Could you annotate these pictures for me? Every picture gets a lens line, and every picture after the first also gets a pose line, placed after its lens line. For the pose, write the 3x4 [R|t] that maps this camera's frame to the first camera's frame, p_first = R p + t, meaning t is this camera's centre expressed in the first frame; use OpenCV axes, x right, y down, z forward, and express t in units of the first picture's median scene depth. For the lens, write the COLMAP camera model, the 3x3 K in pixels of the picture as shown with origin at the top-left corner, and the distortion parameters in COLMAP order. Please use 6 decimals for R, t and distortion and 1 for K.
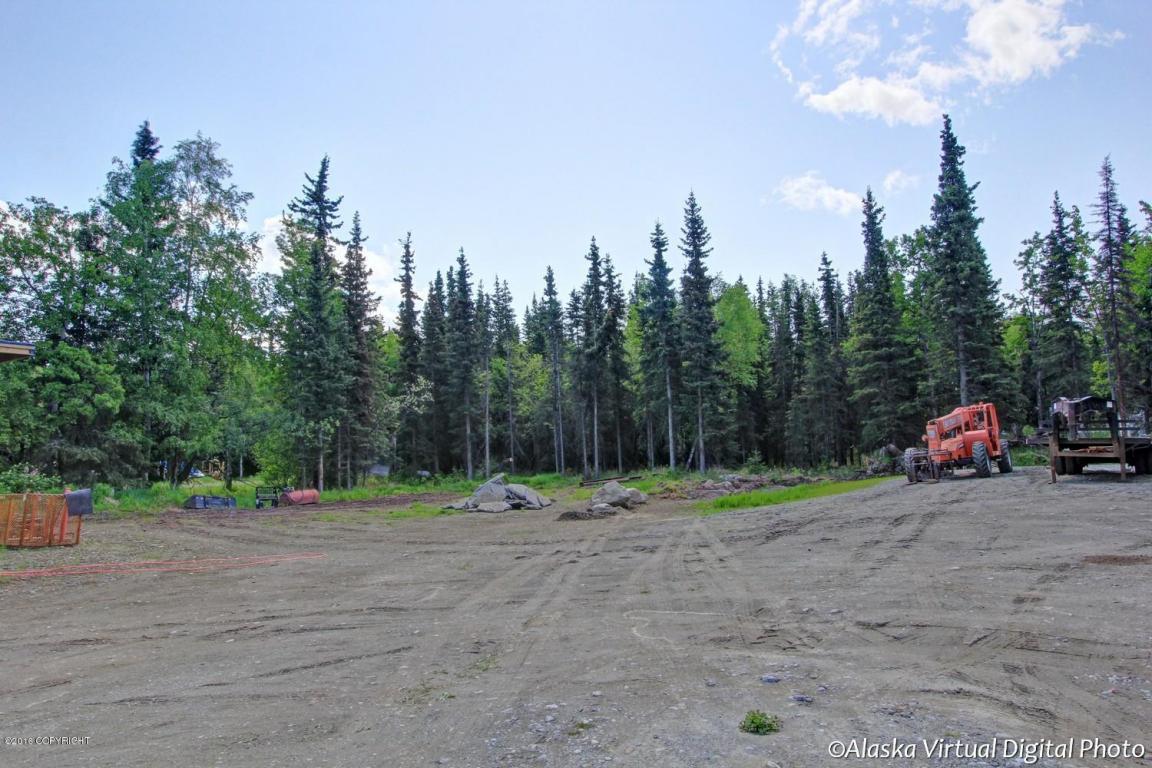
lens RADIAL K [[704.5, 0, 578.7], [0, 704.5, 391.8], [0, 0, 1]] dist [-0.039562, 0.022302]
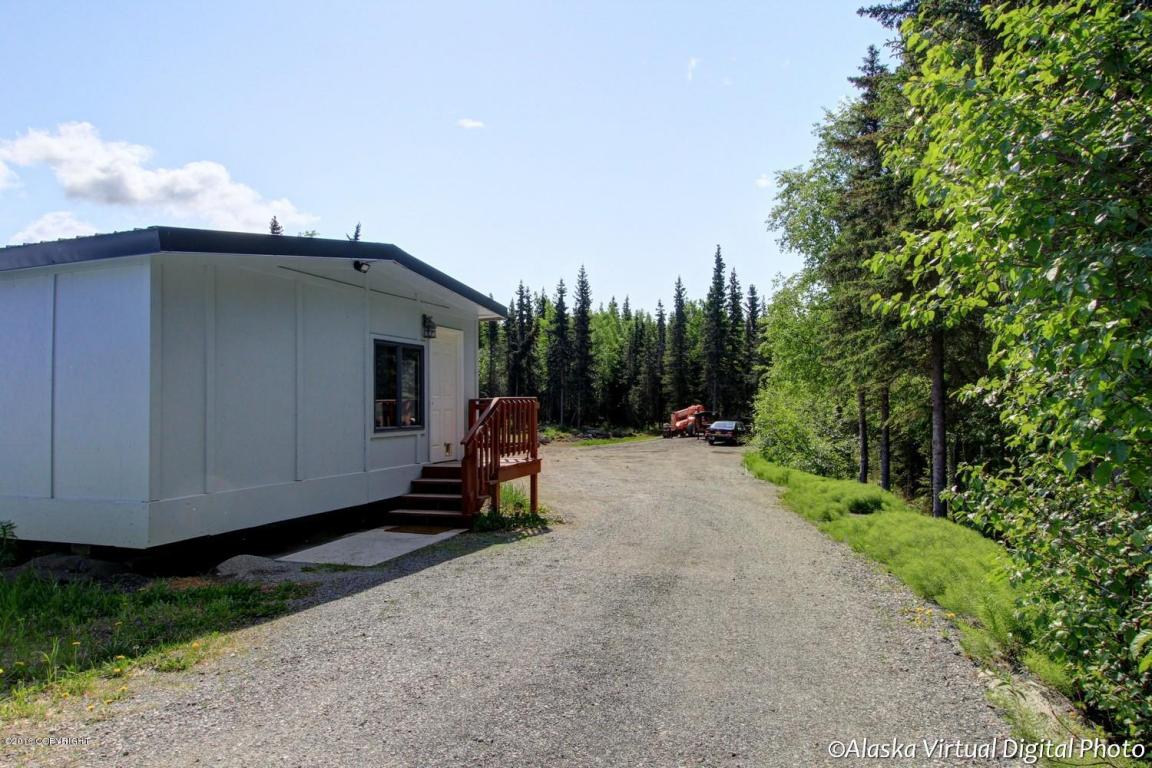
lens RADIAL K [[704.5, 0, 578.7], [0, 704.5, 391.8], [0, 0, 1]] dist [-0.039562, 0.022302]
pose [[0.985607, 0.046325, 0.162579, -0.136346], [-0.058104, 0.995961, 0.068454, -0.115084], [-0.158751, -0.076915, 0.984318, -0.859441]]
